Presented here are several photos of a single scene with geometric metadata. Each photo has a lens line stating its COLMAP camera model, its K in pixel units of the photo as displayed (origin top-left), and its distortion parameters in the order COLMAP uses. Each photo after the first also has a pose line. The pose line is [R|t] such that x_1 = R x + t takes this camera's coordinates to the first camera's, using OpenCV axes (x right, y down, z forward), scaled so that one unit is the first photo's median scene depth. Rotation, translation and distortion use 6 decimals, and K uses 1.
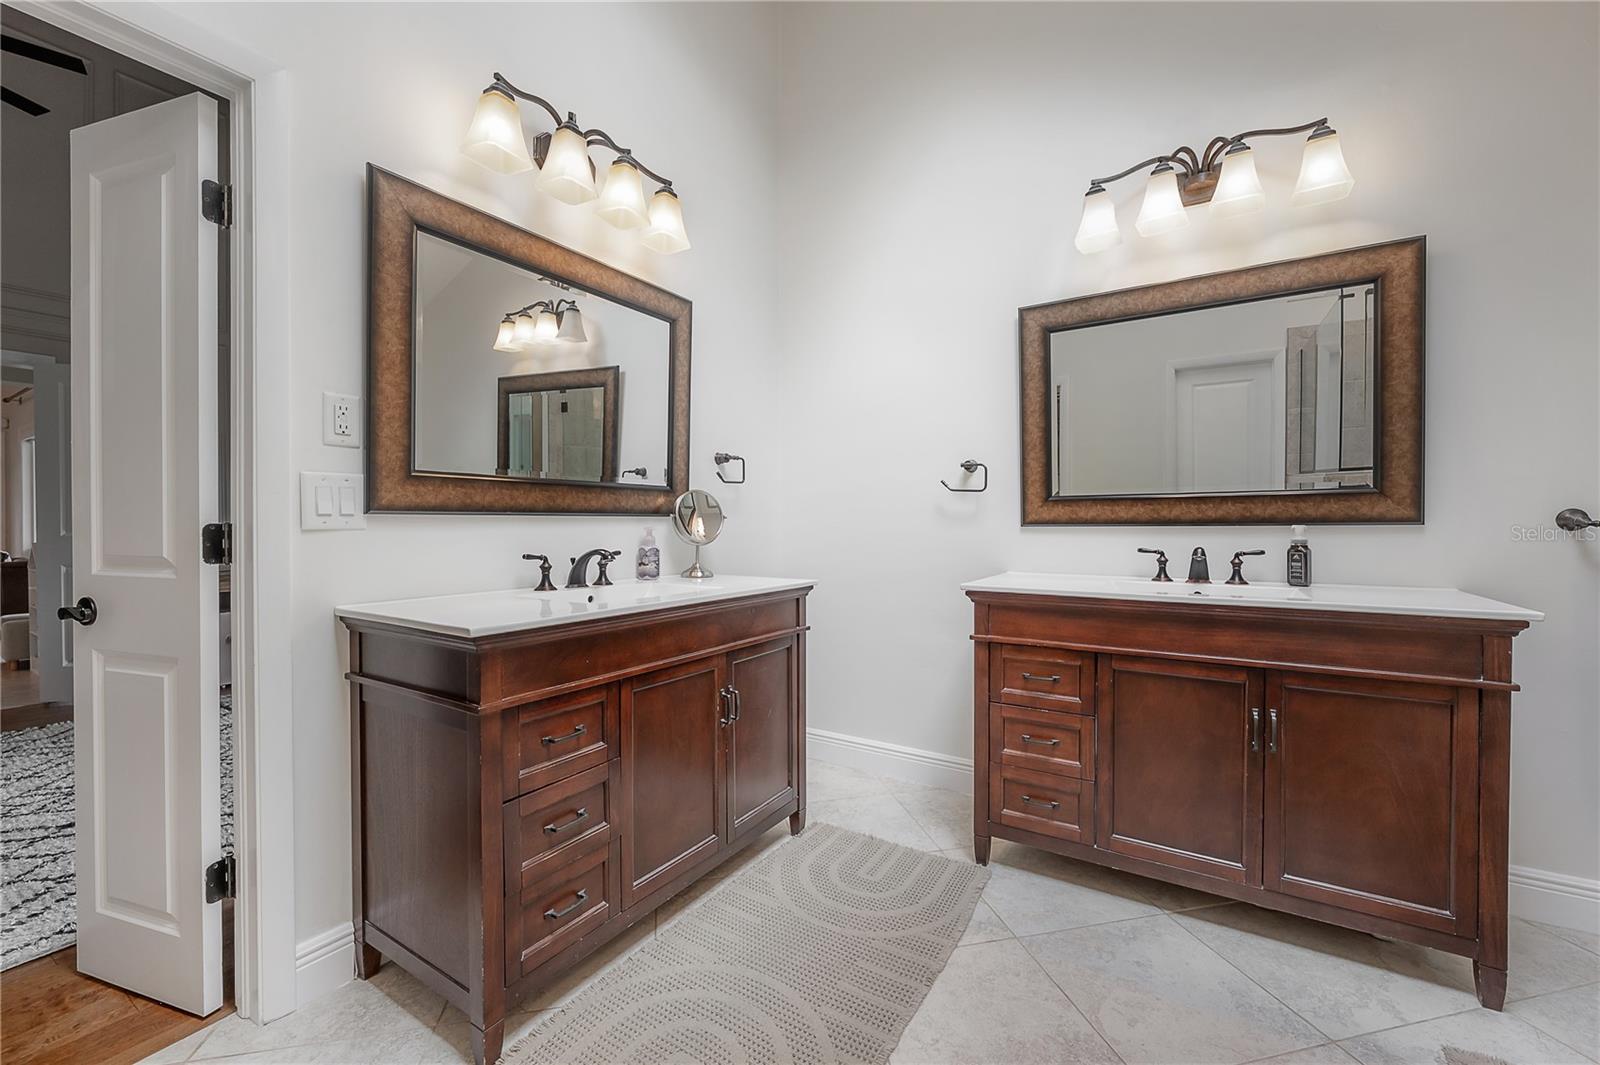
lens RADIAL K [[643.8, 0, 805.4], [0, 643.8, 525.1], [0, 0, 1]] dist [-0.001767, -0.000253]
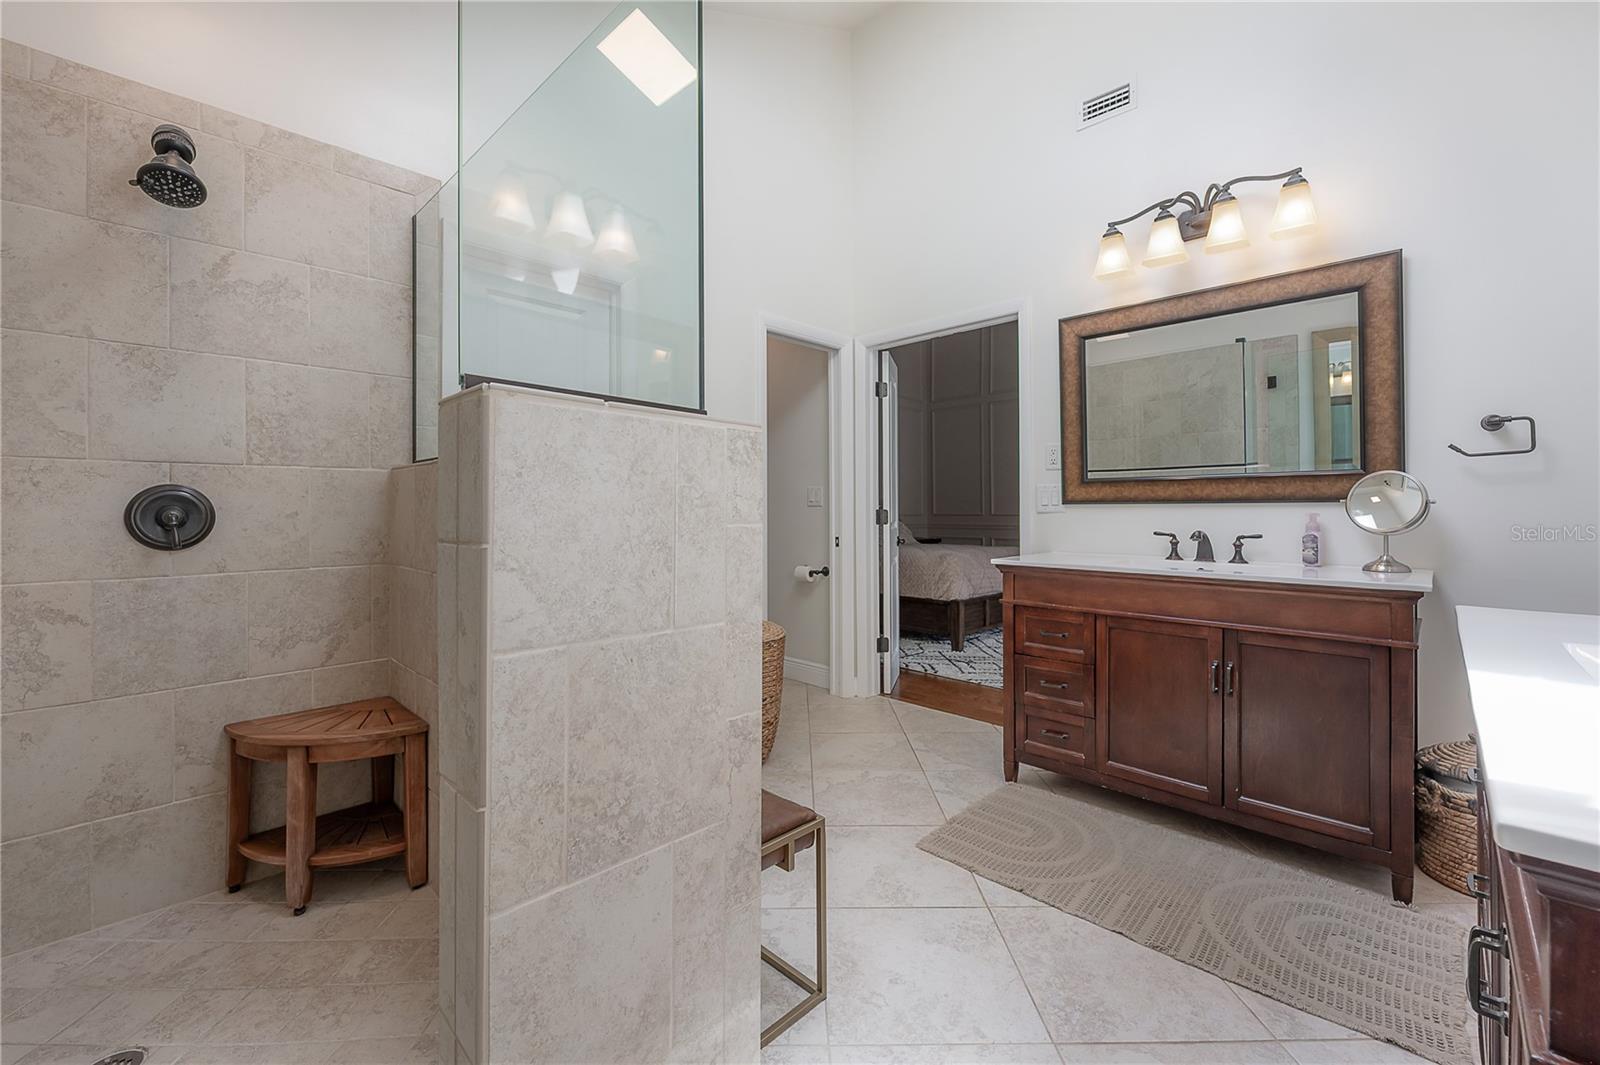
lens RADIAL K [[663.2, 0, 798.3], [0, 663.2, 503.2], [0, 0, 1]] dist [-0.000937, -0.000011]
pose [[-0.214985, -0.004681, -0.976606, 1.319230], [0.000522, 0.999988, -0.004908, -0.011345], [0.976617, -0.001565, -0.214980, 0.633478]]
